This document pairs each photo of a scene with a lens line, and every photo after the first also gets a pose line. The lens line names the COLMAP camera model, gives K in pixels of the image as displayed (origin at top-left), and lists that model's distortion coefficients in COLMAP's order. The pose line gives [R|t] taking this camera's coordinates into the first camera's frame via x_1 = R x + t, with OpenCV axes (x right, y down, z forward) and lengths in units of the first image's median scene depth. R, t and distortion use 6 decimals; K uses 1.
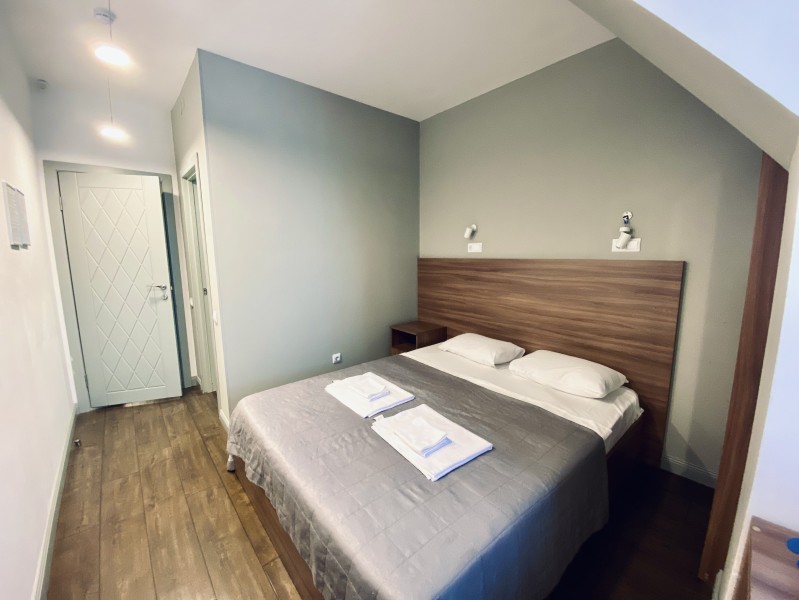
lens RADIAL K [[319.2, 0, 399.5], [0, 319.2, 300.0], [0, 0, 1]] dist [0.014815, -0.000037]
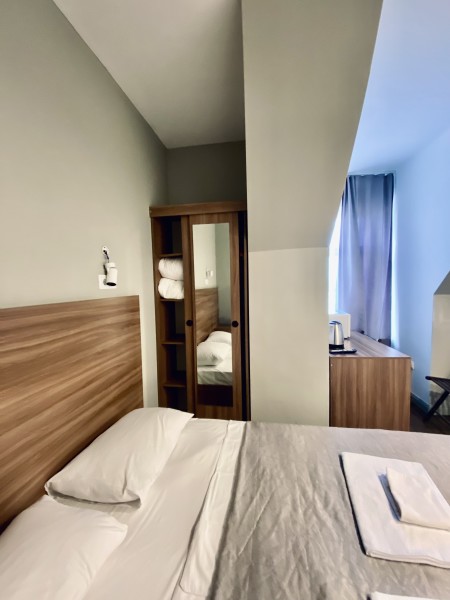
lens RADIAL K [[243.8, 0, 225.0], [0, 243.8, 300.0], [0, 0, 1]] dist [-0.016328, -0.000138]
pose [[-0.642366, -0.027913, 0.765890, -0.050169], [0.149441, 0.975592, 0.160894, -0.169136], [-0.751687, 0.217809, -0.622516, 1.105418]]
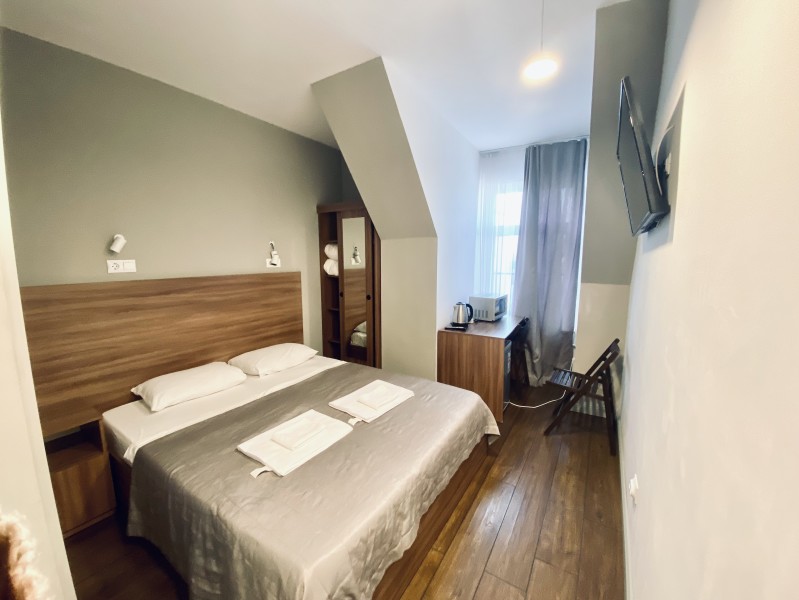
lens RADIAL K [[319.2, 0, 399.5], [0, 319.2, 300.0], [0, 0, 1]] dist [0.014815, -0.000037]
pose [[-0.295419, -0.119846, 0.947821, -0.849311], [0.153191, 0.973321, 0.170817, -0.155093], [-0.943006, 0.195661, -0.269178, 0.816349]]
